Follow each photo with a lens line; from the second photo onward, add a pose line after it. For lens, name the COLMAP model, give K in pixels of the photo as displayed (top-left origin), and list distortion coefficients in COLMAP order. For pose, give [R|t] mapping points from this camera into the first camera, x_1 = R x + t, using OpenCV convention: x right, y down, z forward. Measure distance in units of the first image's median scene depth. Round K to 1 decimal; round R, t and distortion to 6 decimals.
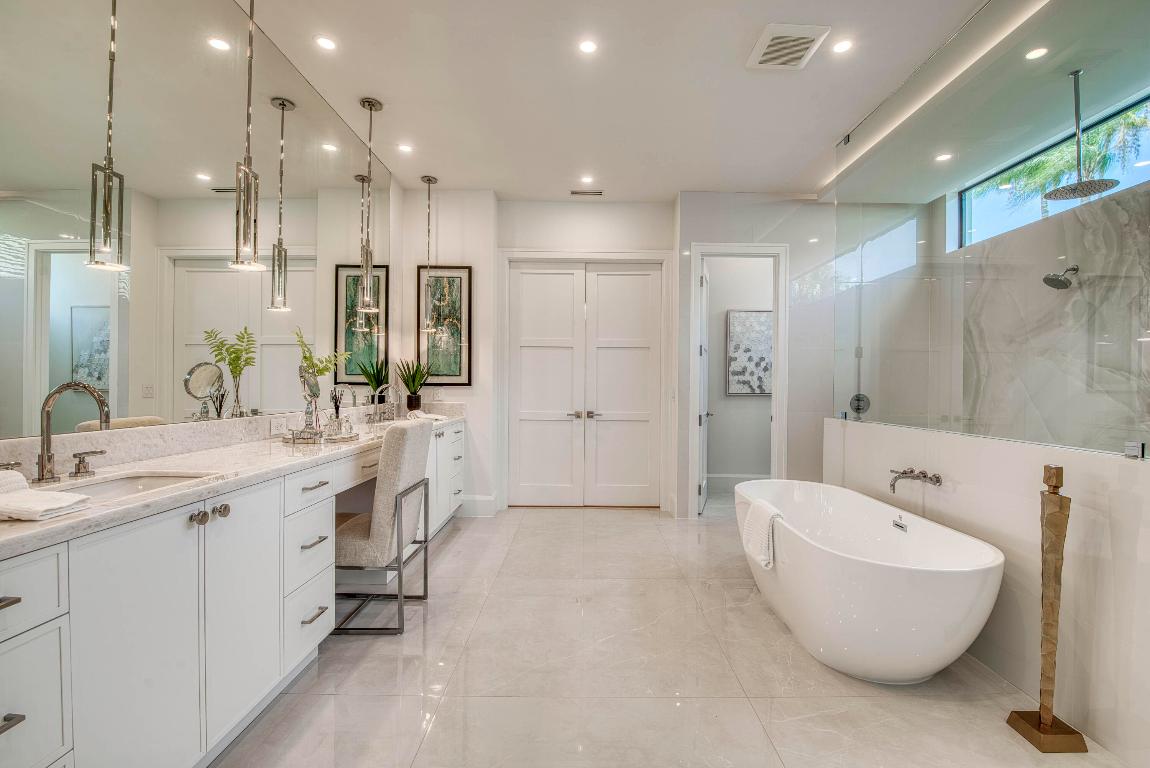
lens RADIAL K [[496.1, 0, 579.7], [0, 496.1, 384.1], [0, 0, 1]] dist [-0.005866, -0.007329]
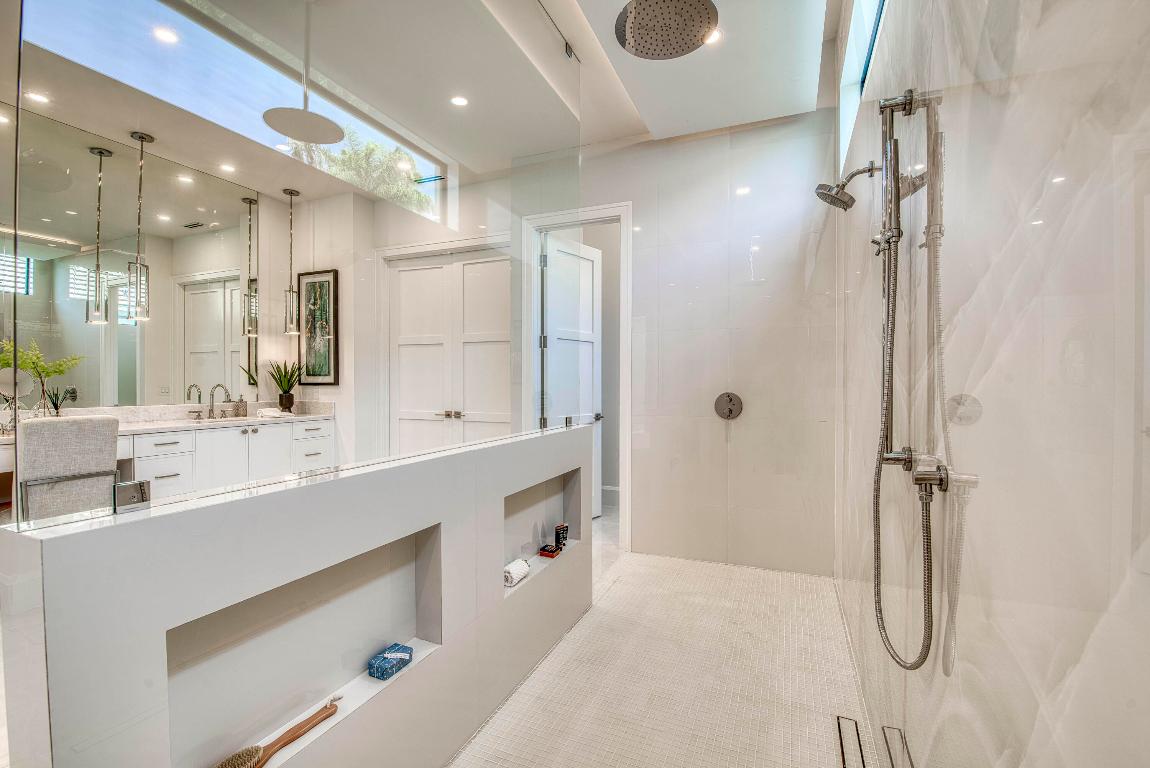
lens RADIAL K [[496.1, 0, 574.1], [0, 496.1, 386.7], [0, 0, 1]] dist [-0.005866, -0.007329]
pose [[0.926373, -0.002891, -0.376597, 0.628301], [0.011009, 0.999751, 0.019406, -0.008217], [0.376447, -0.022123, 0.926174, 0.226719]]
